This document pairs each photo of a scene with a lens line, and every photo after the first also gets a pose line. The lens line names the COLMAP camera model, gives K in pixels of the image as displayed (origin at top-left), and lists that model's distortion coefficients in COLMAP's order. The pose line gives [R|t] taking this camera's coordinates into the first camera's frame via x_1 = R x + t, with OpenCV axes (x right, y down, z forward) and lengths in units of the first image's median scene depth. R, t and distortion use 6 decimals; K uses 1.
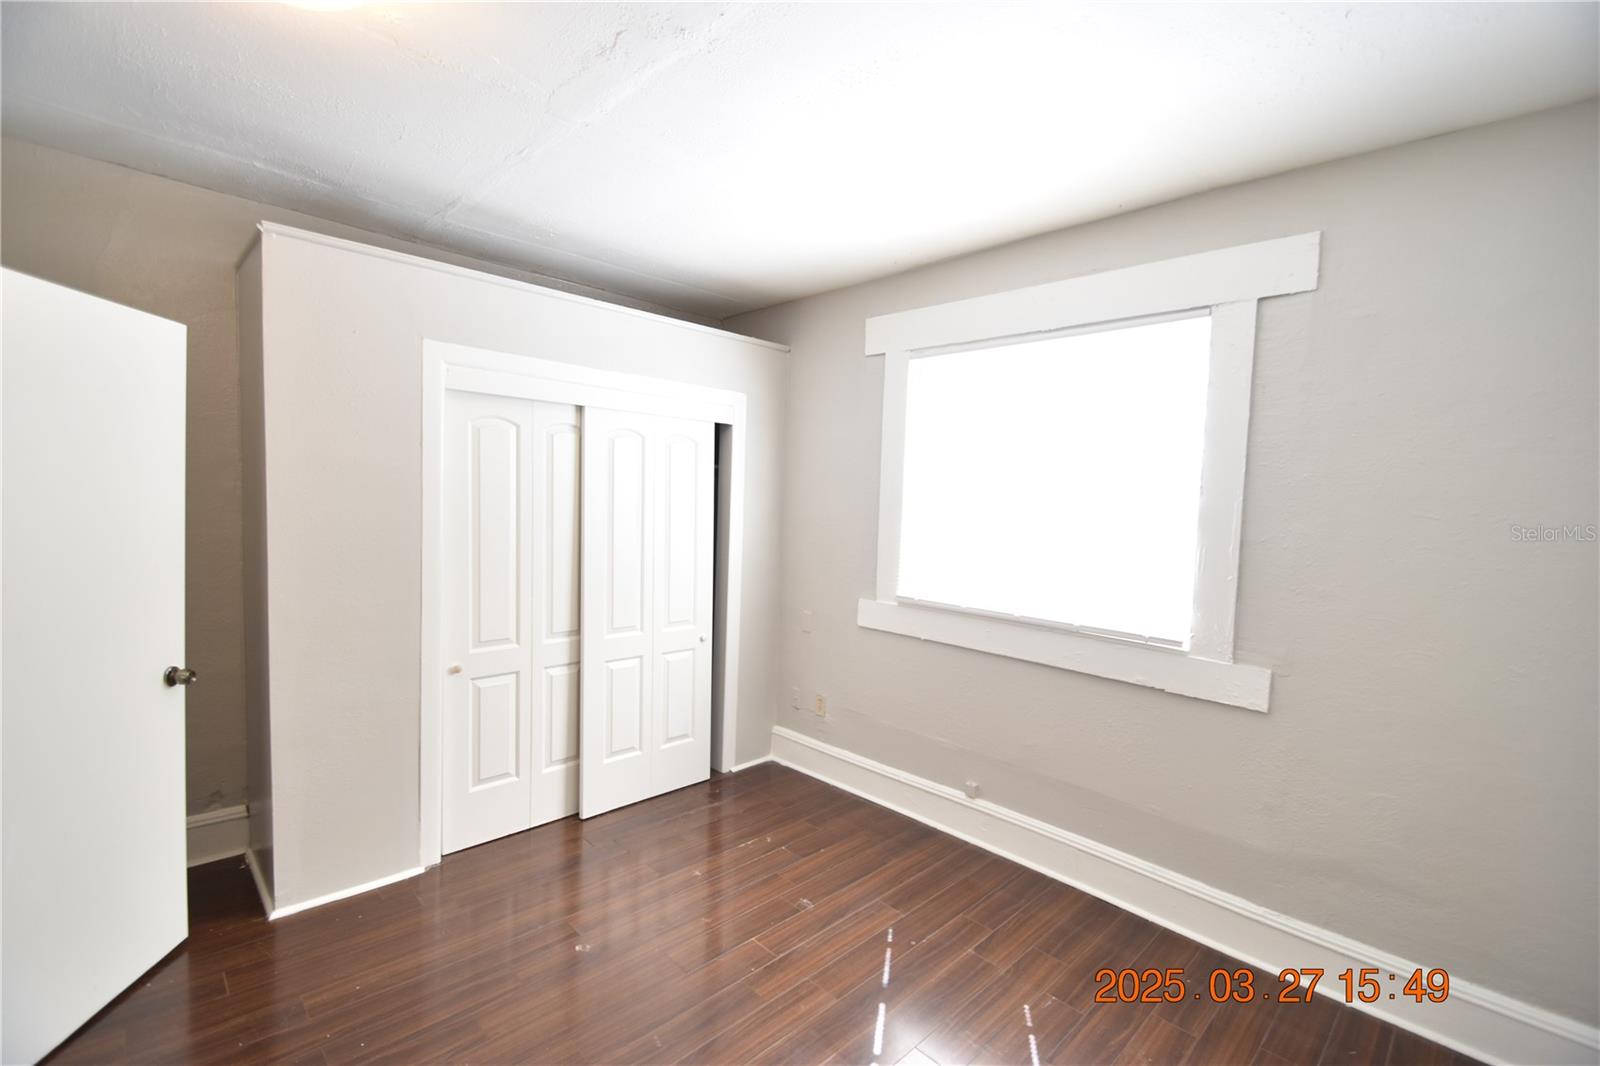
lens RADIAL K [[702.5, 0, 796.3], [0, 702.5, 540.1], [0, 0, 1]] dist [0.022842, -0.021289]
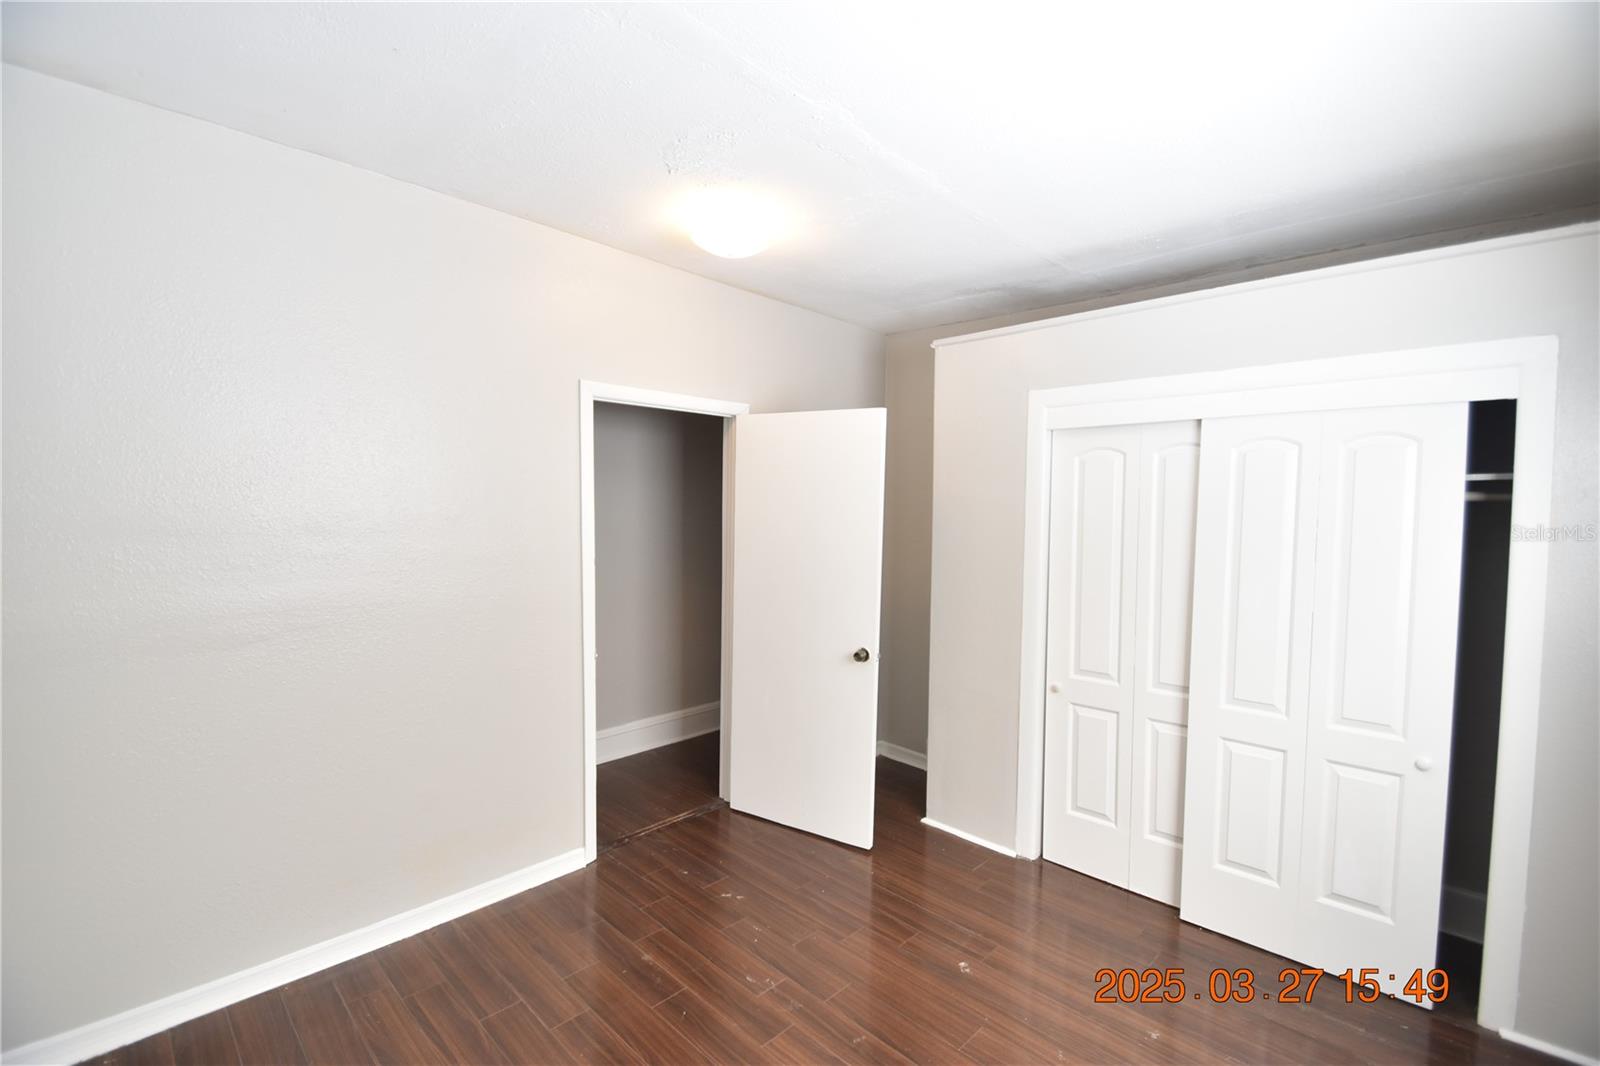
lens RADIAL K [[702.5, 0, 796.3], [0, 702.5, 540.1], [0, 0, 1]] dist [0.022842, -0.021289]
pose [[0.028193, 0.006704, -0.999580, 0.552251], [-0.077020, 0.997019, 0.004514, -0.015280], [0.996631, 0.076860, 0.028625, 0.539824]]
